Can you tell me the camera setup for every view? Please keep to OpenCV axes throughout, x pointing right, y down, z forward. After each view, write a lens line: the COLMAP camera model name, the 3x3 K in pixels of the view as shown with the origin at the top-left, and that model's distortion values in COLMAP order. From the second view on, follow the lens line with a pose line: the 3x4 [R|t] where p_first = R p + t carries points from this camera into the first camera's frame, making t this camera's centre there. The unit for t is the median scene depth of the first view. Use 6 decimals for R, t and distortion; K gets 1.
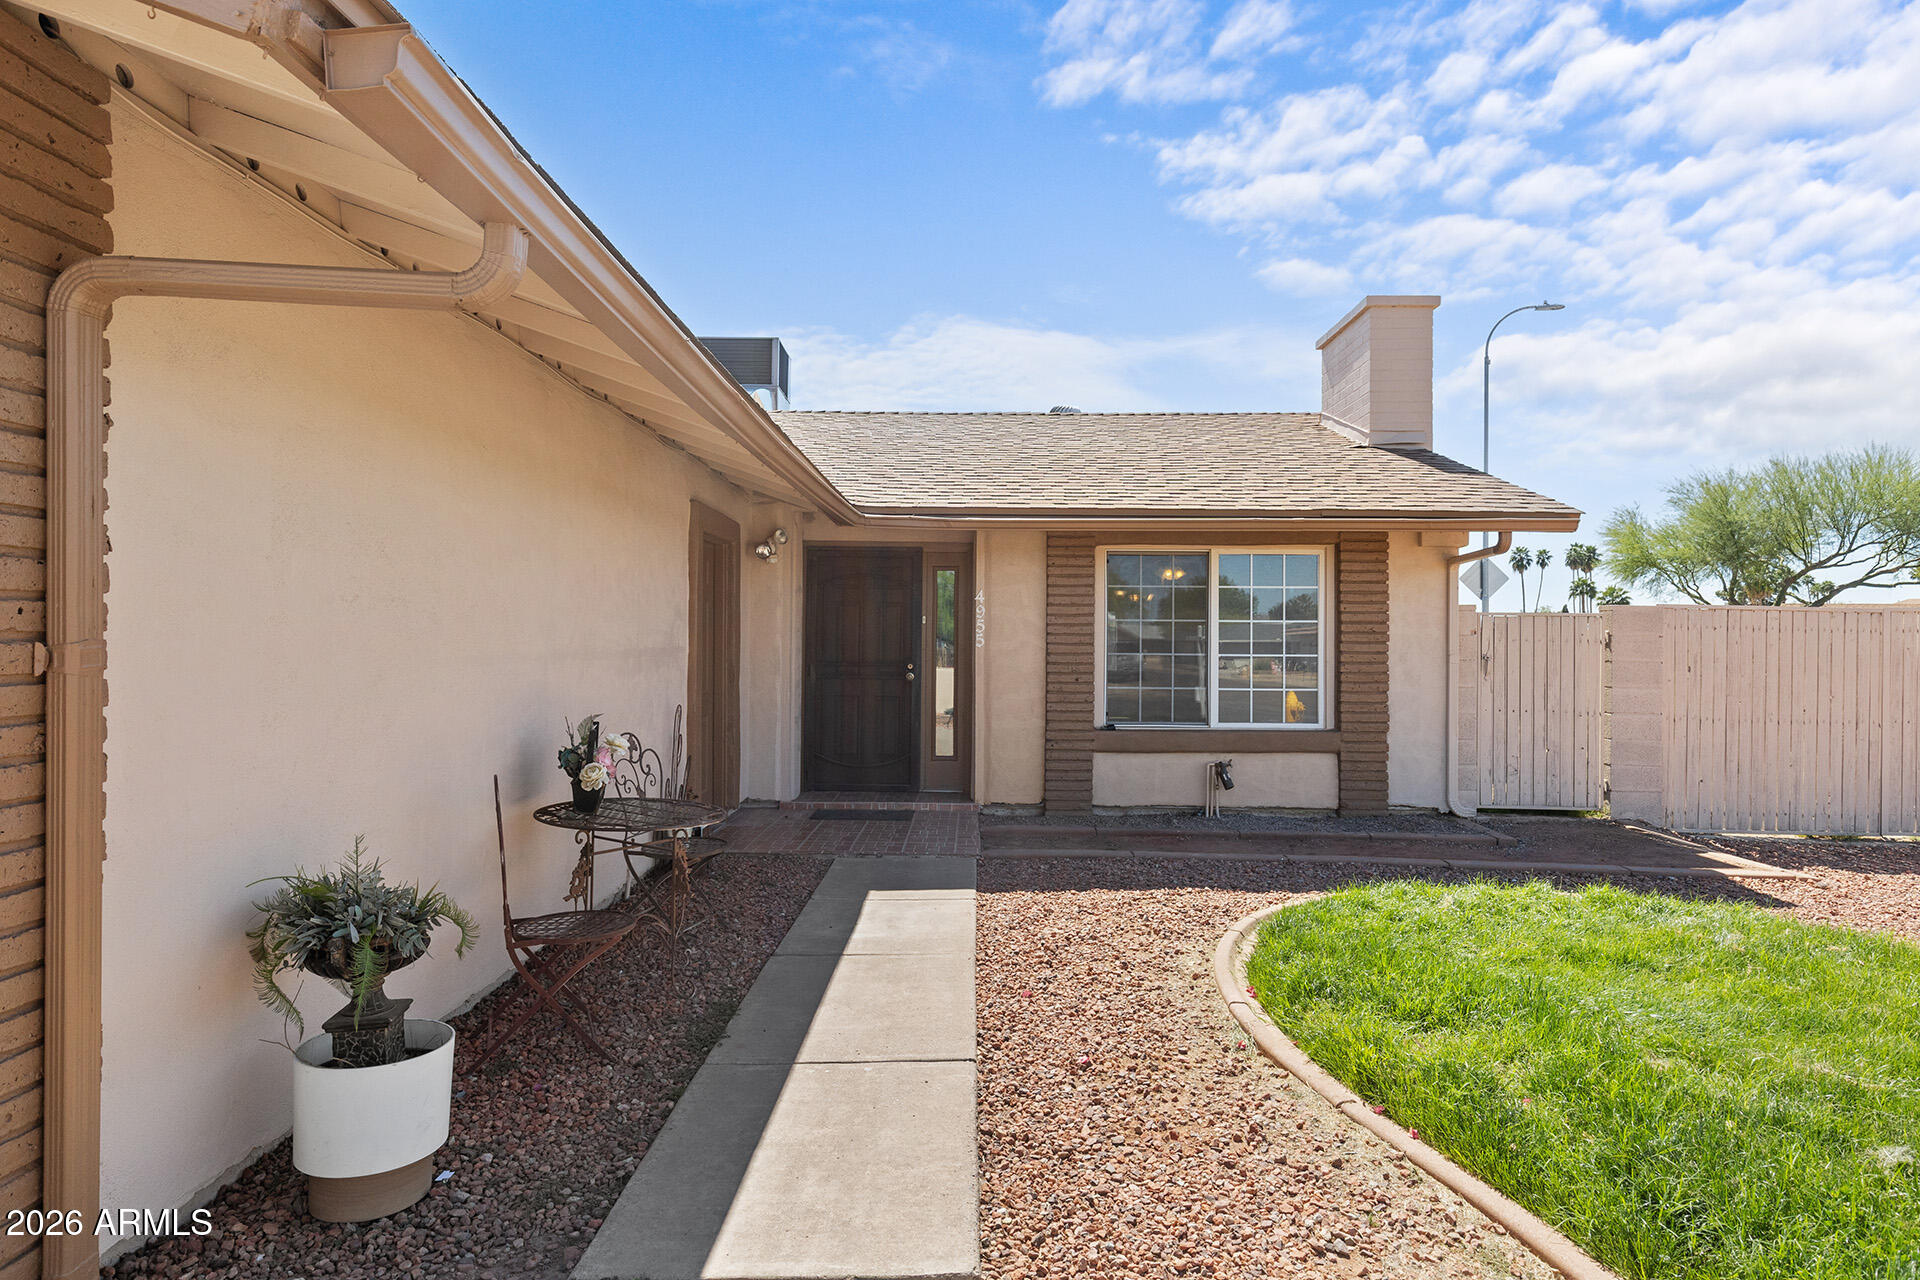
lens RADIAL K [[1090.6, 0, 950.7], [0, 1090.6, 637.4], [0, 0, 1]] dist [-0.001913, 0.000845]
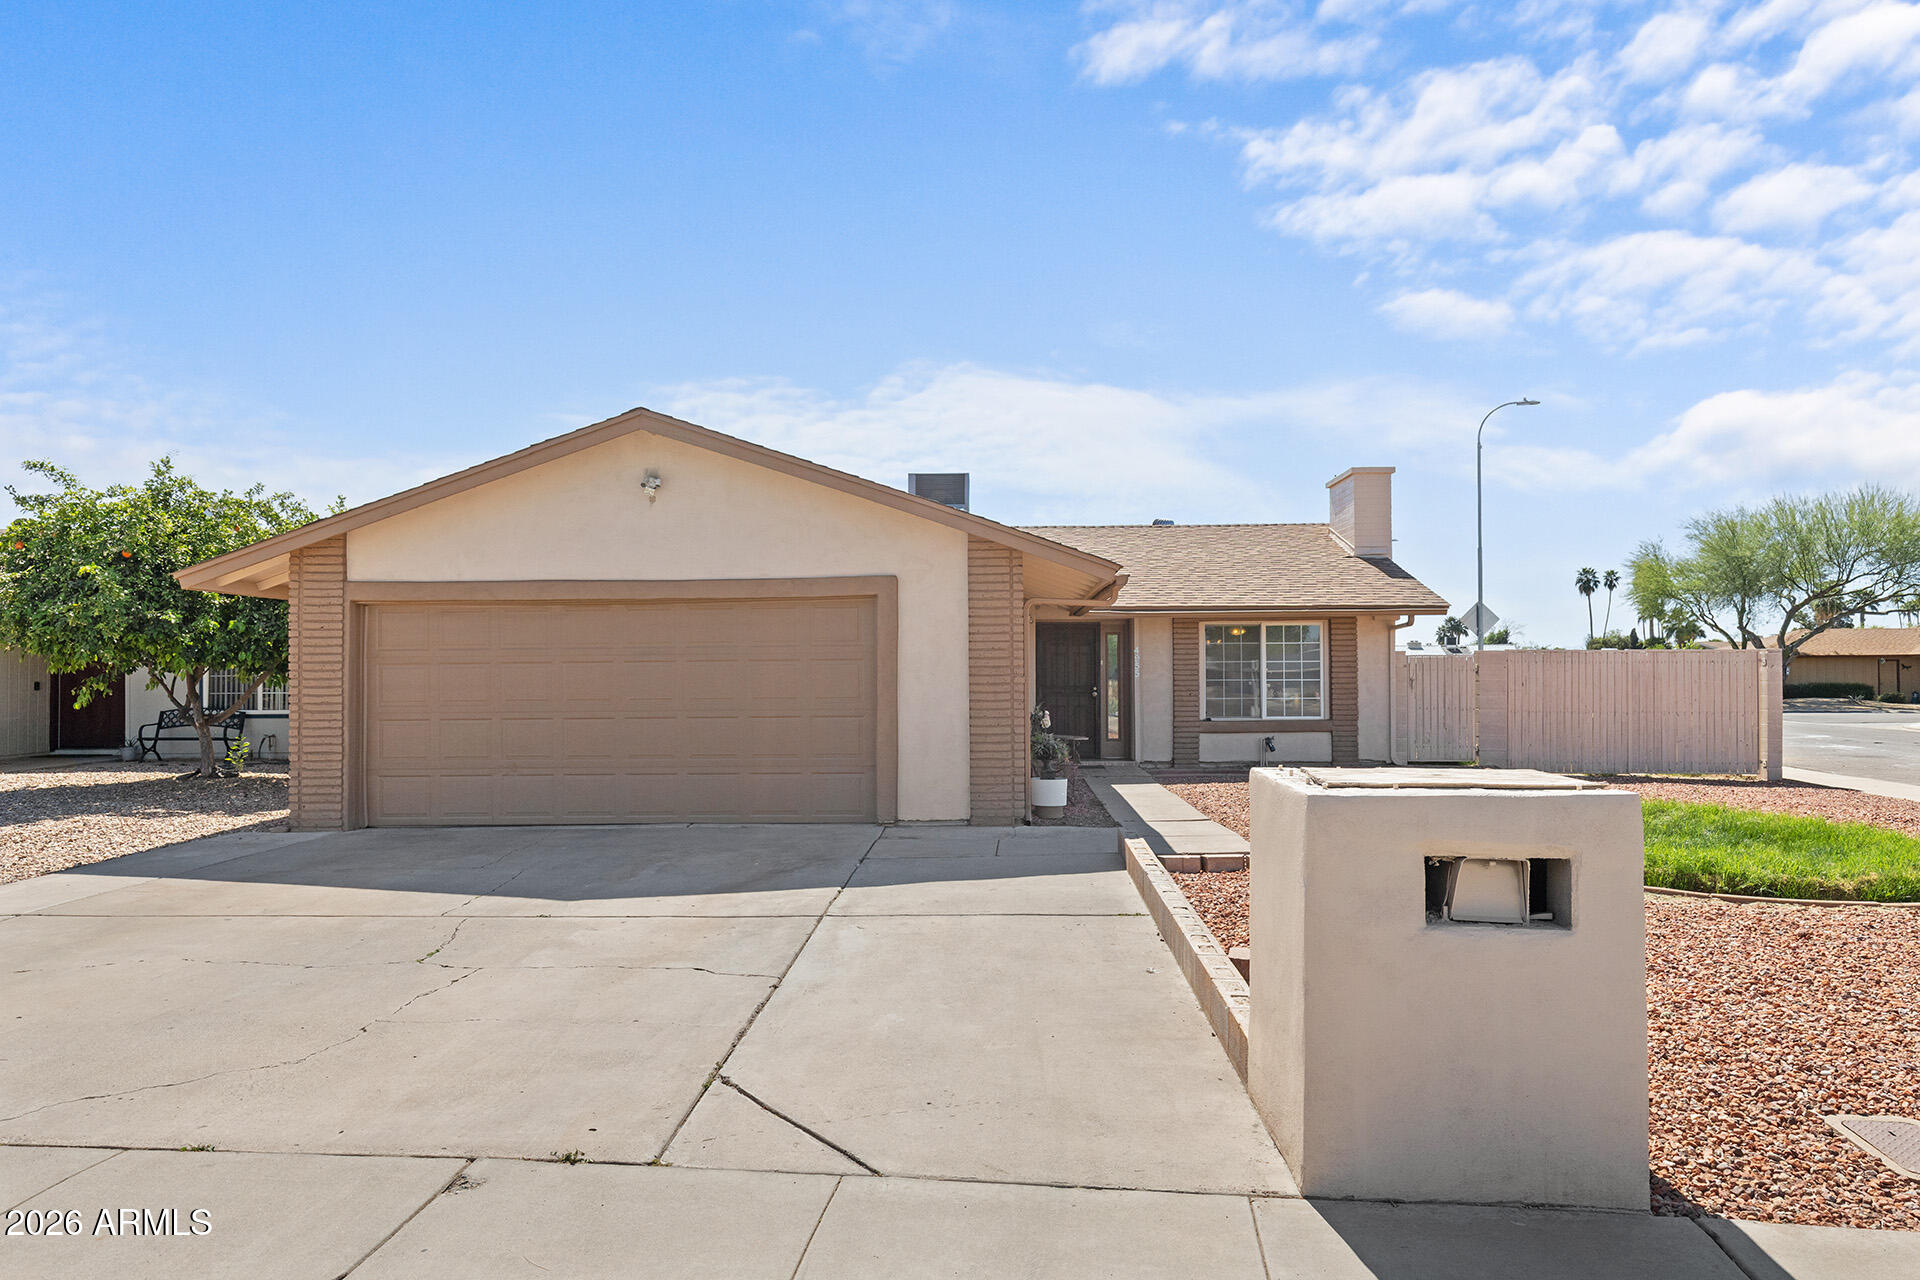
lens RADIAL K [[1239.2, 0, 945.5], [0, 1239.2, 672.3], [0, 0, 1]] dist [0.002473, -0.003231]
pose [[0.999825, -0.012574, -0.013825, -0.271165], [0.012586, 0.999920, 0.000827, -0.005732], [0.013813, -0.001001, 0.999904, -1.116647]]
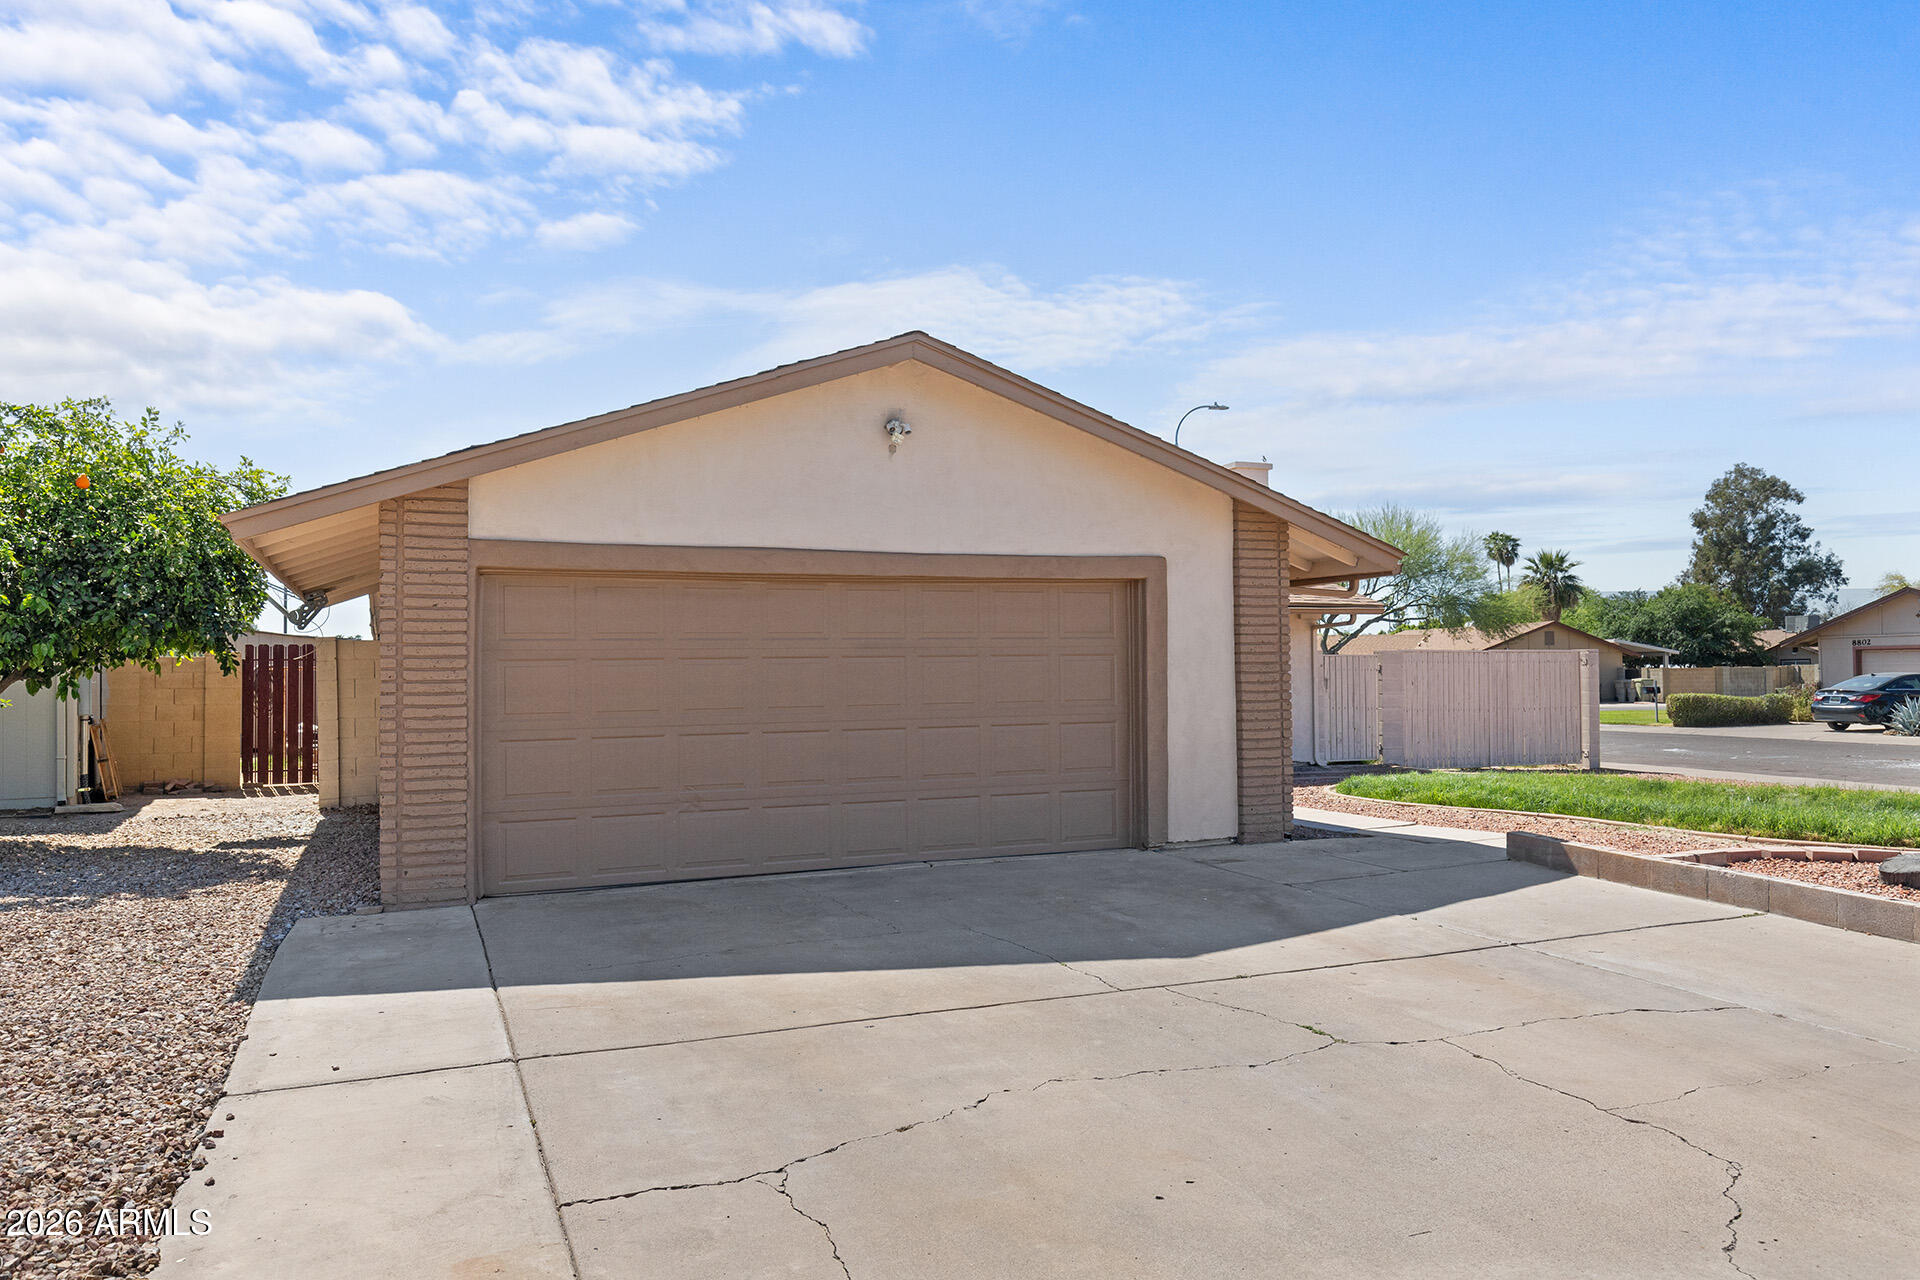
lens RADIAL K [[1402.1, 0, 963.7], [0, 1402.1, 648.8], [0, 0, 1]] dist [0.004787, -0.000819]
pose [[0.903482, -0.008571, 0.428541, -1.073297], [0.016394, 0.999759, -0.014567, -0.008522], [-0.428313, 0.020187, 0.903405, -0.871702]]
